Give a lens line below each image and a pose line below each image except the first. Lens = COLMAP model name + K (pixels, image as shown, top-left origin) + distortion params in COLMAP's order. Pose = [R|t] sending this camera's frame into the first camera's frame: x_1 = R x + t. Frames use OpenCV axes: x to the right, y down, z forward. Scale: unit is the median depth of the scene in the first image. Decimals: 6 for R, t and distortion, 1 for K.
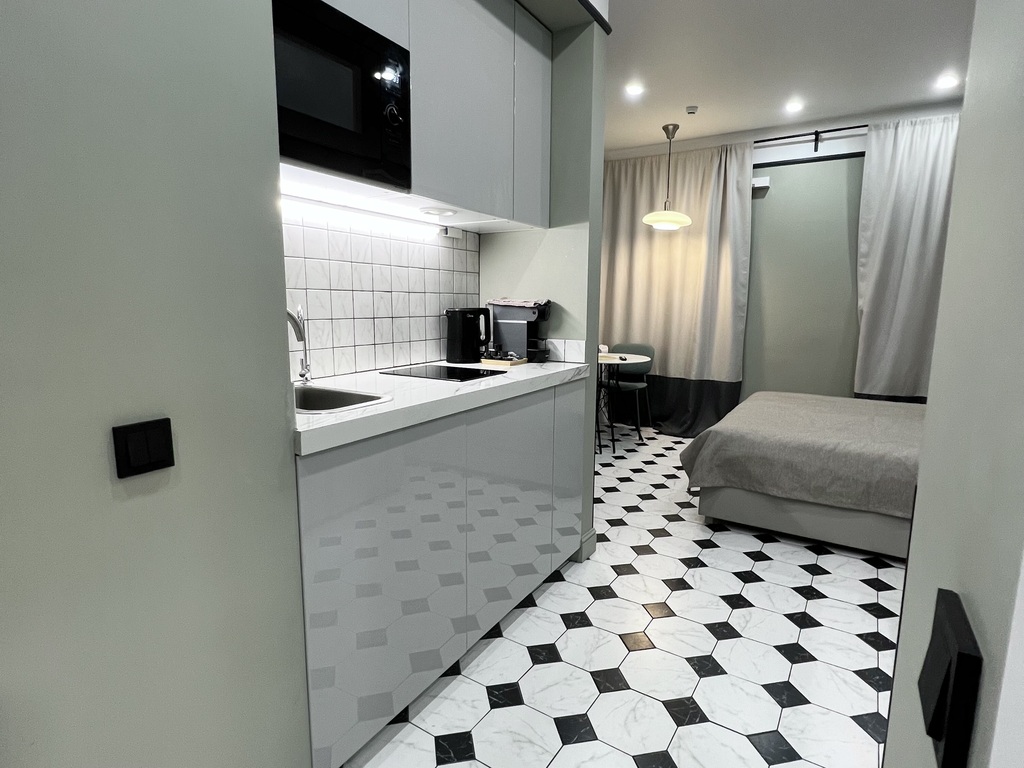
lens RADIAL K [[554.7, 0, 515.2], [0, 554.7, 381.2], [0, 0, 1]] dist [0.004797, 0.000004]
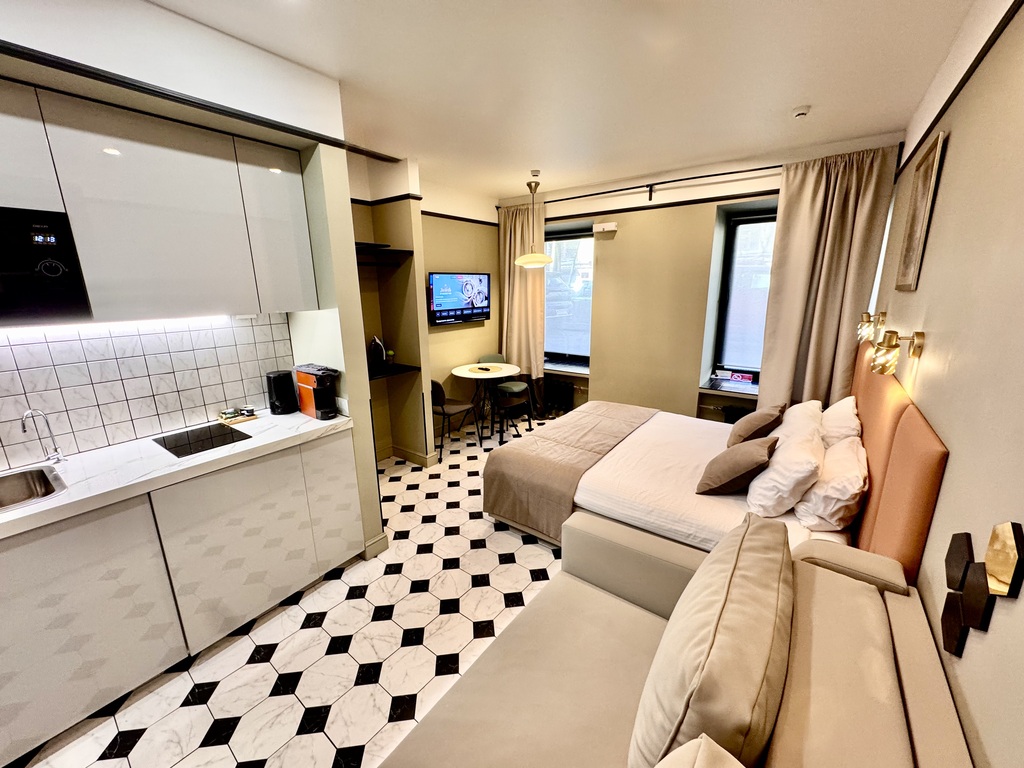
lens RADIAL K [[406.8, 0, 505.0], [0, 406.8, 383.2], [0, 0, 1]] dist [0.000039, -0.000862]
pose [[0.995121, 0.001098, -0.098651, 0.524638], [0.008408, 0.995357, 0.095886, -0.179601], [0.098298, -0.096247, 0.990492, 0.103381]]
